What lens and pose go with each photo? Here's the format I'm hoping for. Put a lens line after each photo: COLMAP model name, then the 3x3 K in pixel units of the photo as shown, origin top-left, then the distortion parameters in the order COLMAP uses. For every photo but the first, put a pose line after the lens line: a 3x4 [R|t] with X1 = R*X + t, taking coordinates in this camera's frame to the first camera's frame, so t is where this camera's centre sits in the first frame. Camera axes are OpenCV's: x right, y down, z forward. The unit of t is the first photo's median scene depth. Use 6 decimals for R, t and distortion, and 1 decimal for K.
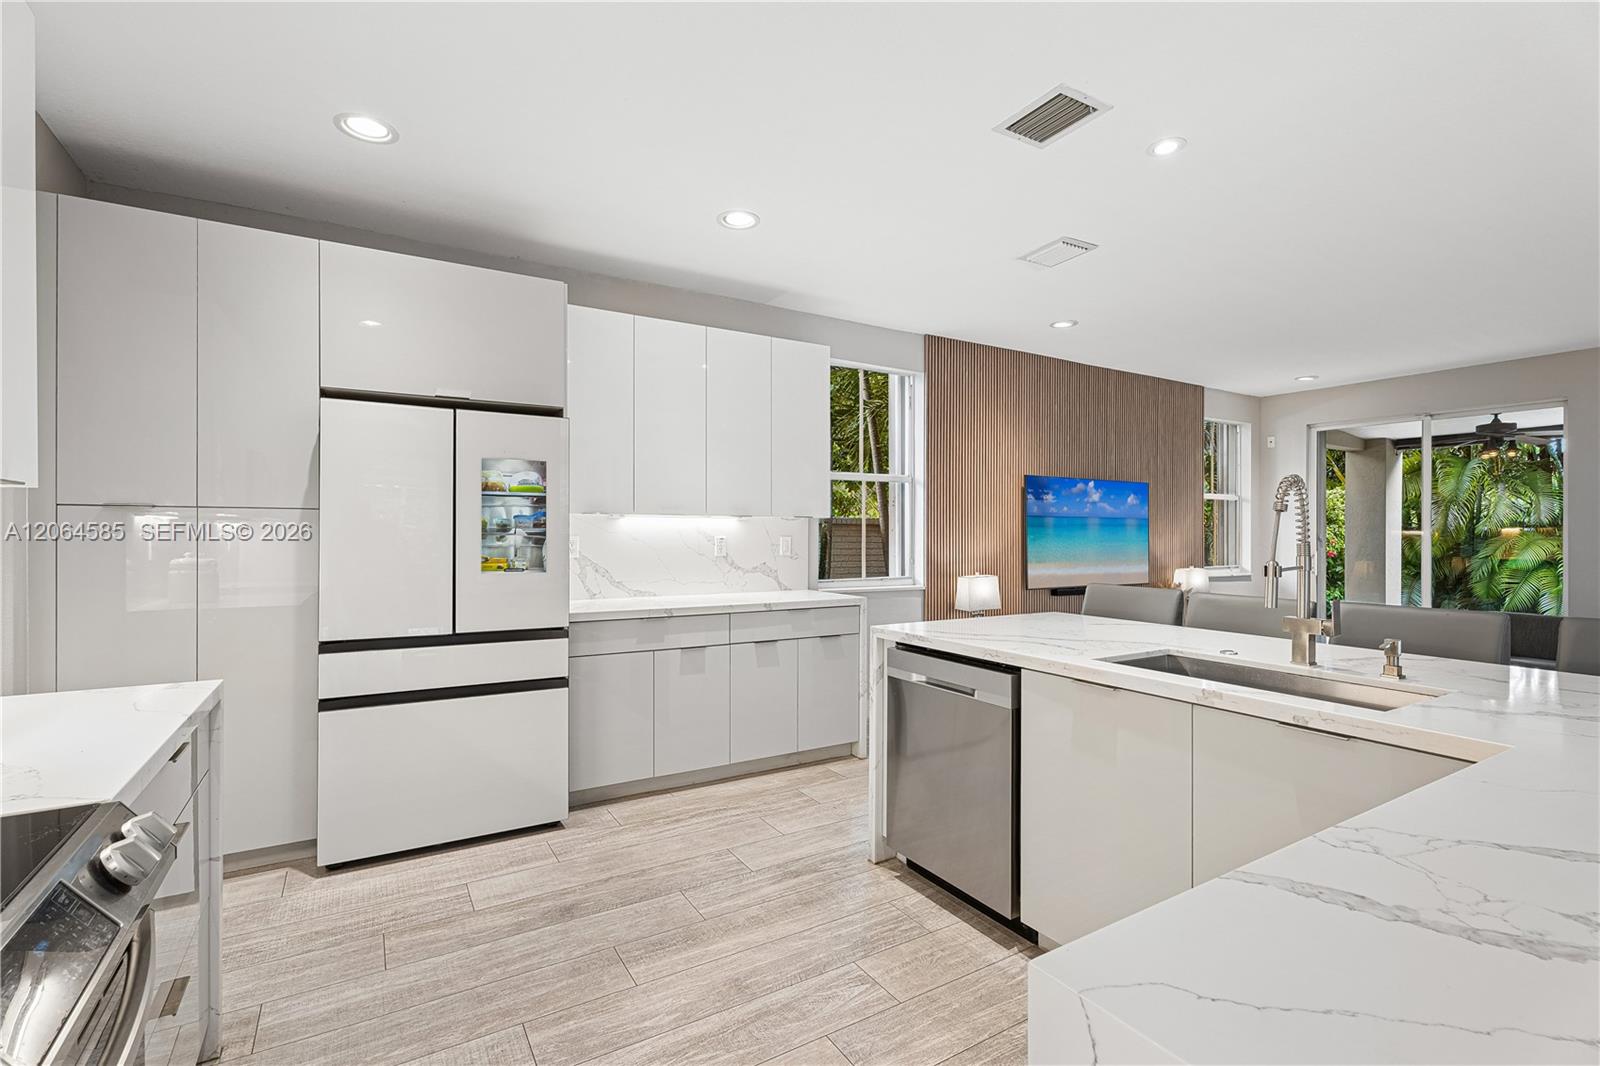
lens RADIAL K [[721.8, 0, 791.1], [0, 721.8, 539.5], [0, 0, 1]] dist [0.001987, 0.000122]
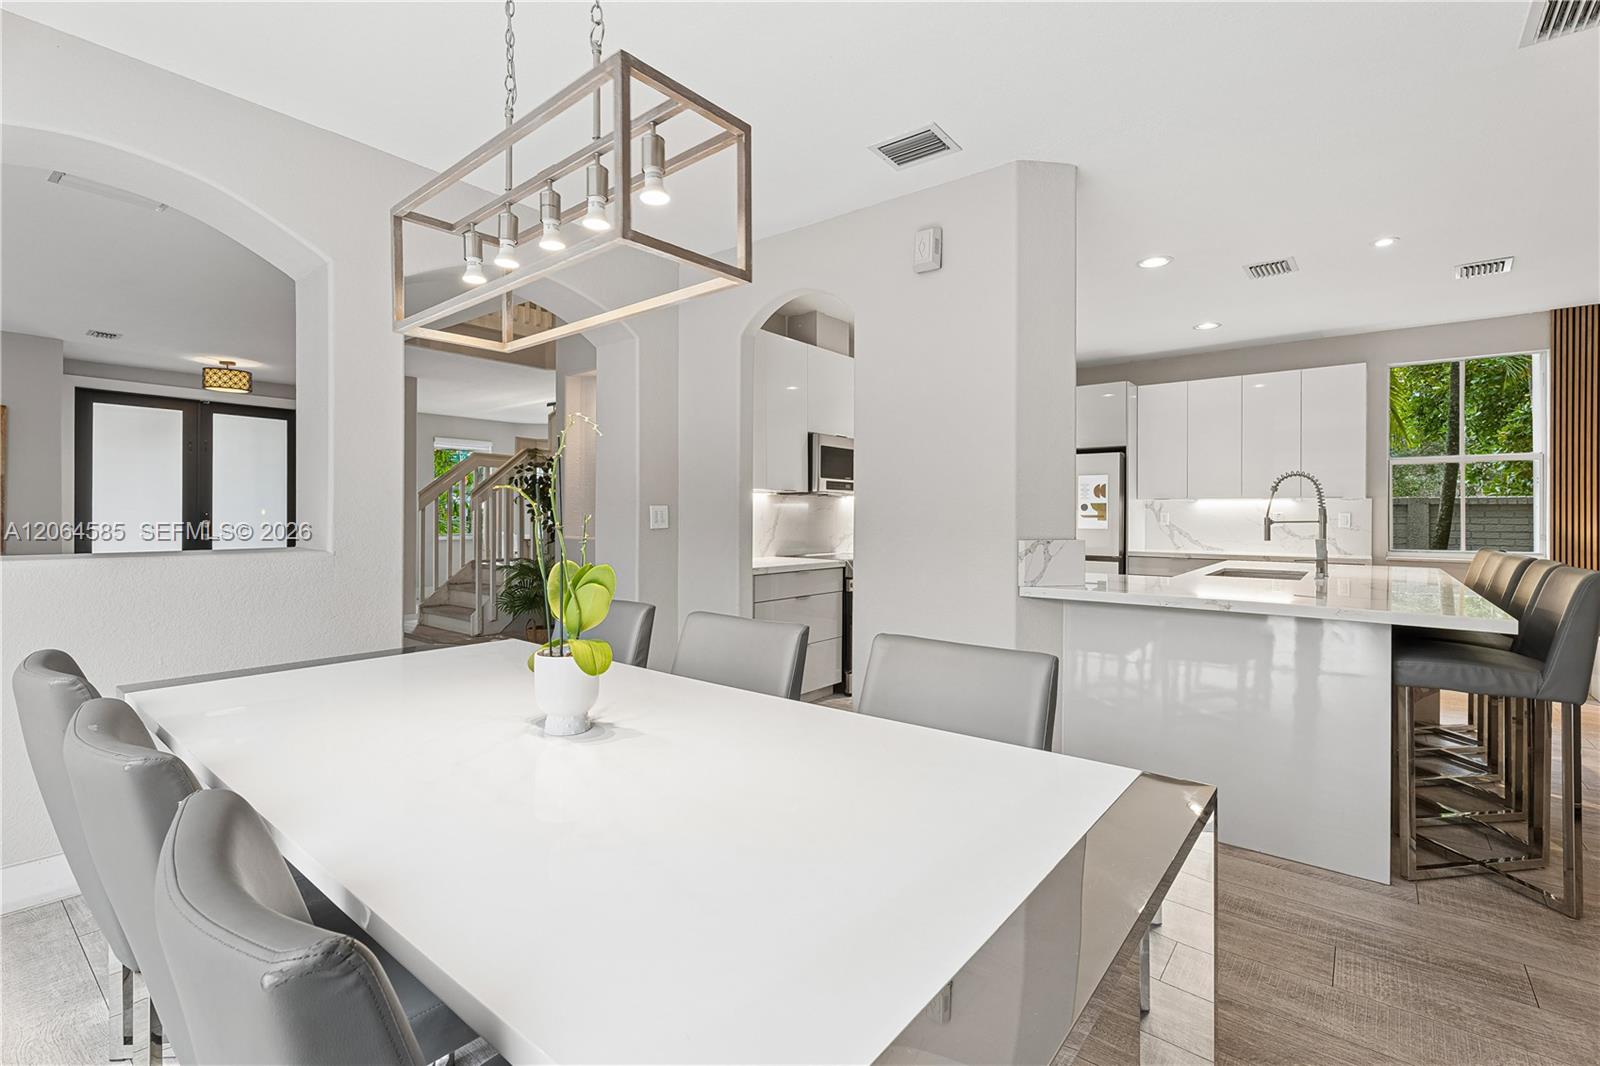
lens RADIAL K [[715.8, 0, 800.1], [0, 715.8, 517.5], [0, 0, 1]] dist [0.002565, 0.000271]
pose [[0.355138, -0.001420, -0.934813, 0.887809], [-0.012558, 0.999901, -0.006290, 0.026459], [0.934730, 0.013973, 0.355085, -0.381077]]
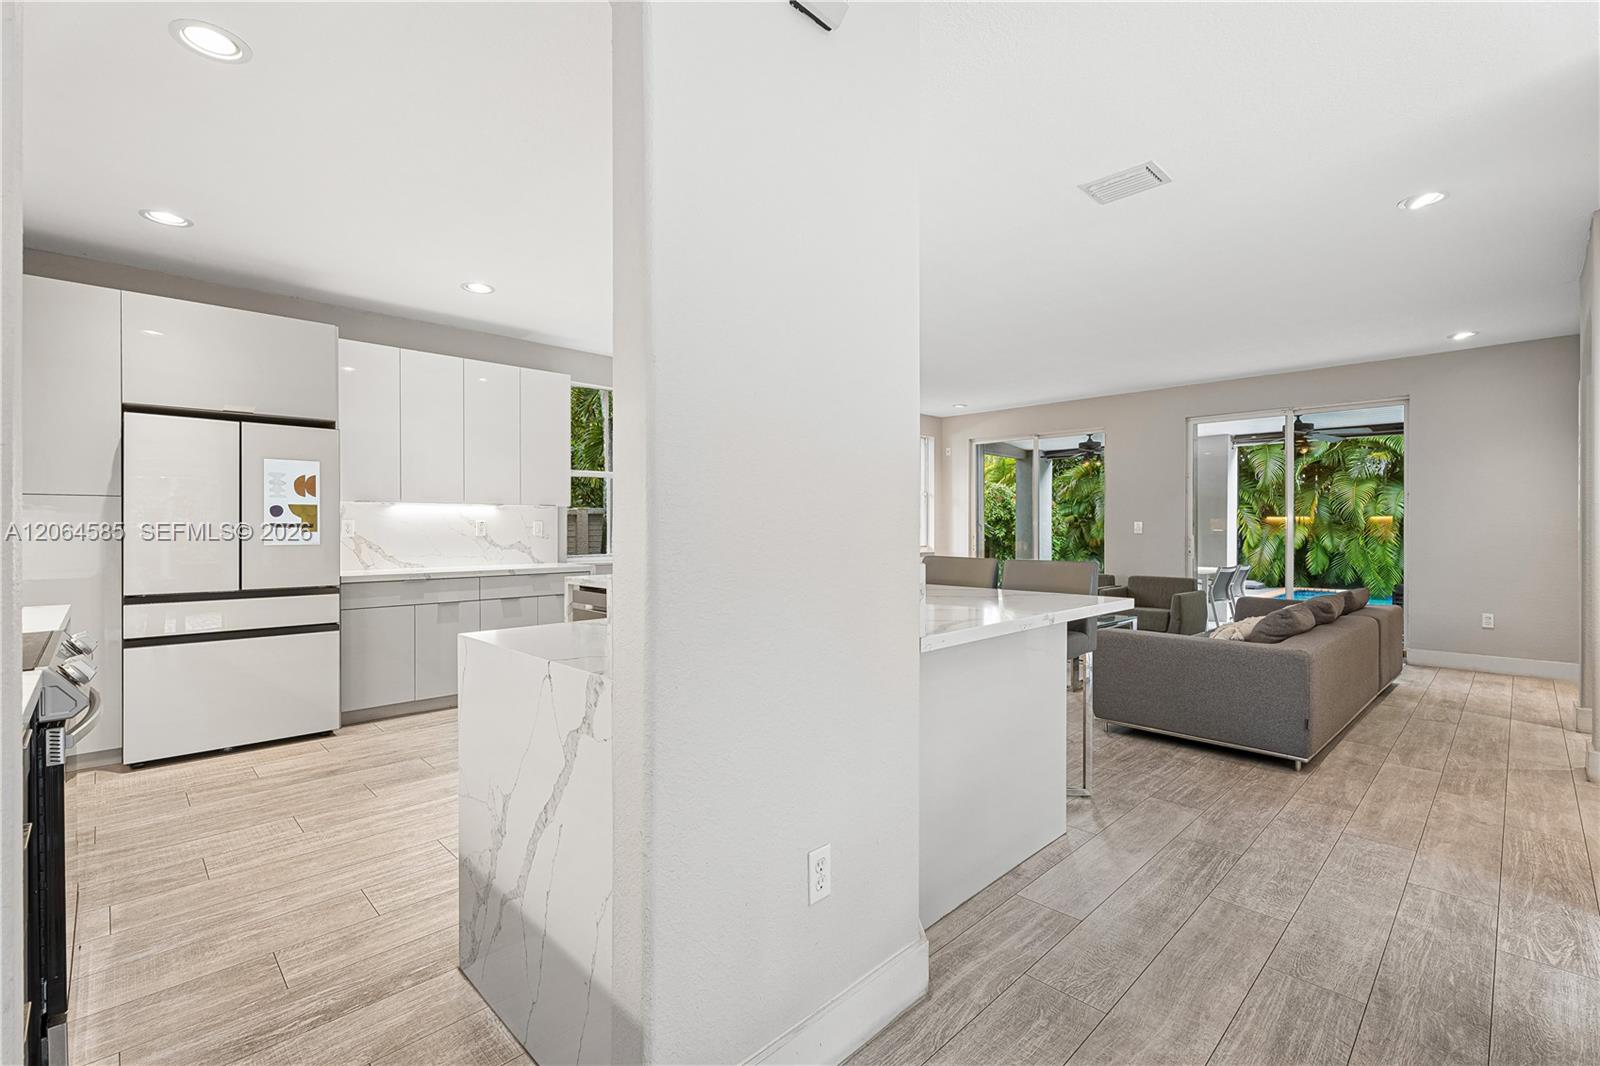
lens RADIAL K [[707.2, 0, 792.3], [0, 707.2, 530.2], [0, 0, 1]] dist [0.002523, -0.000113]
pose [[0.973150, -0.005609, 0.230105, 0.149335], [0.006680, 0.999970, -0.003874, 0.021112], [-0.230076, 0.005307, 0.973158, -0.338196]]
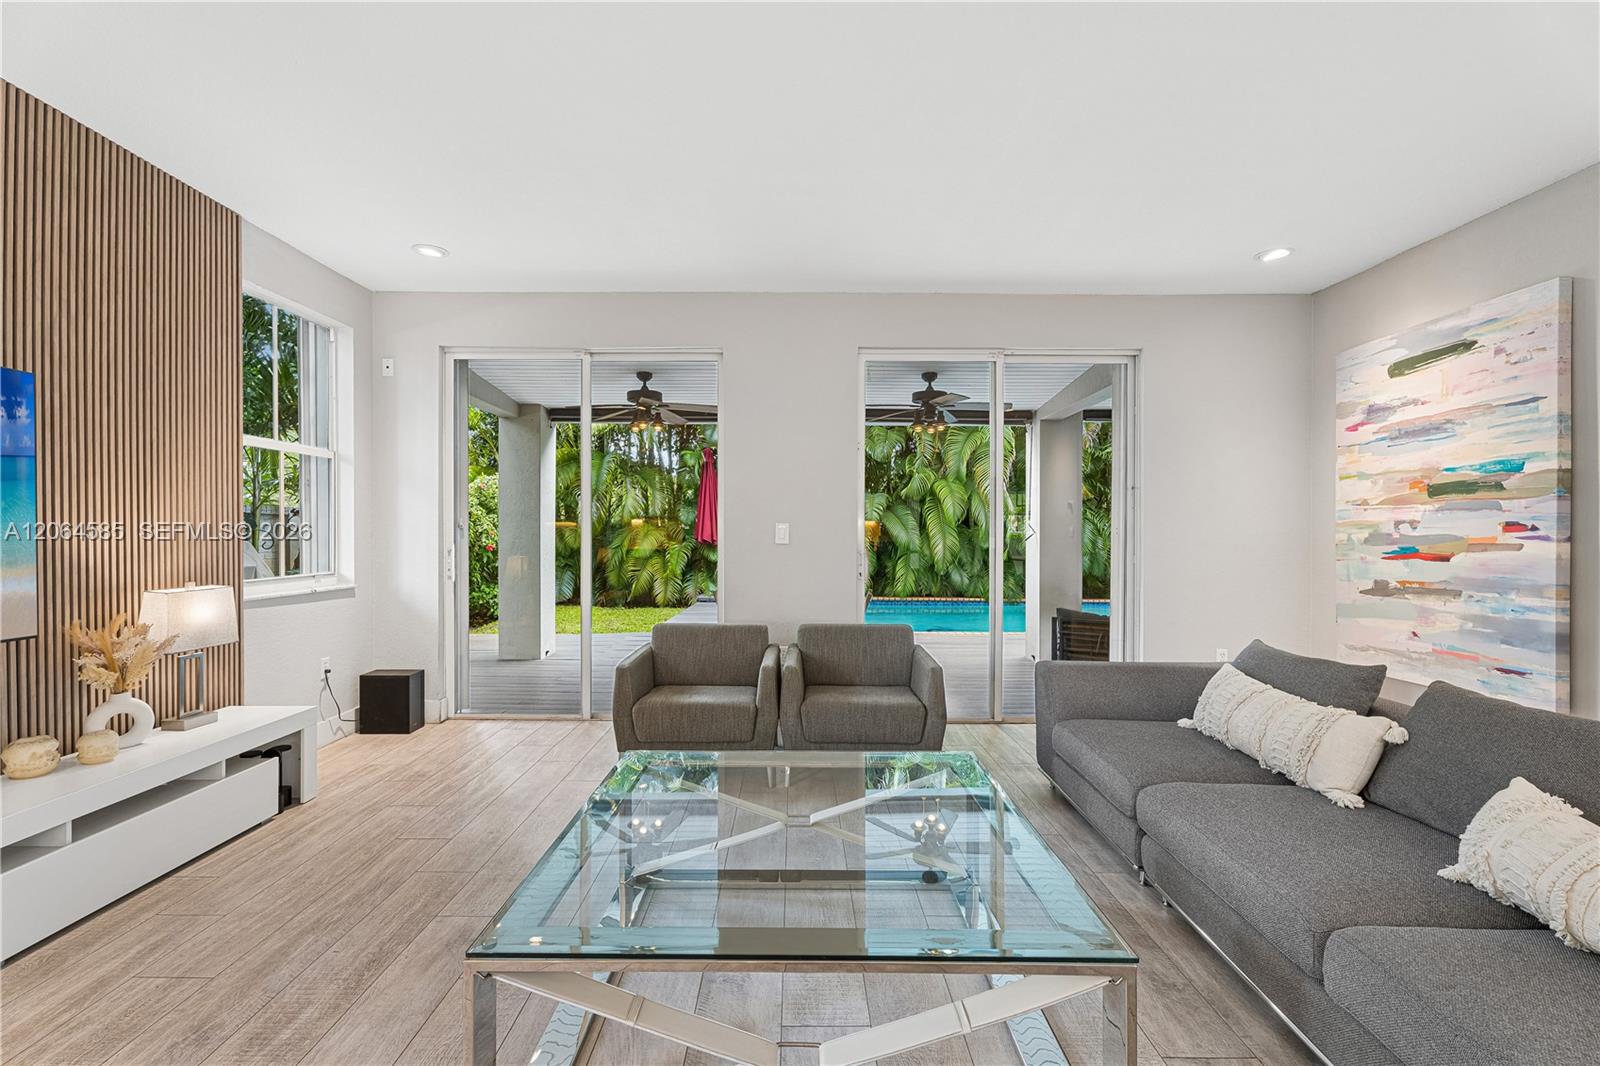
lens RADIAL K [[707.2, 0, 792.3], [0, 707.2, 530.2], [0, 0, 1]] dist [0.002523, -0.000113]
pose [[0.512871, -0.001289, 0.858465, 0.557387], [0.007836, 0.999964, -0.003181, 0.013836], [-0.858430, 0.008359, 0.512863, 0.683536]]
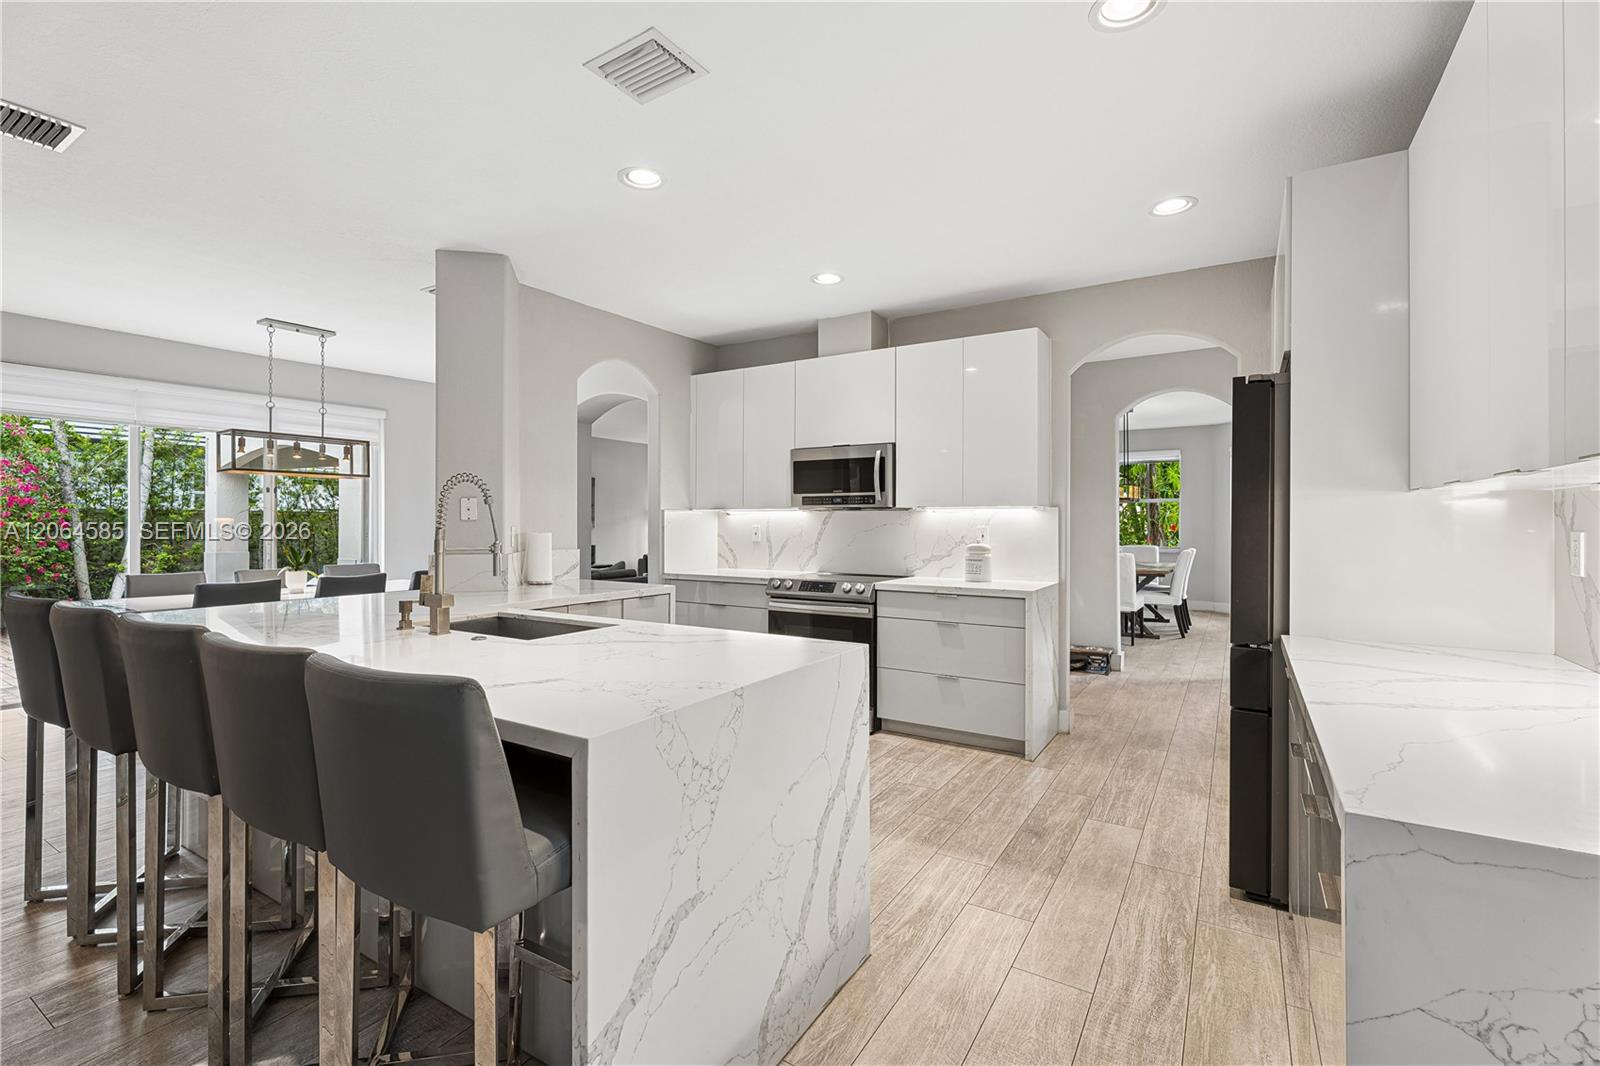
lens RADIAL K [[715.8, 0, 800.1], [0, 715.8, 517.5], [0, 0, 1]] dist [0.002565, 0.000271]
pose [[-0.886008, -0.006393, -0.463625, 0.340652], [-0.008843, 0.999956, 0.003111, -0.011857], [0.463585, 0.006856, -0.886026, 1.055507]]
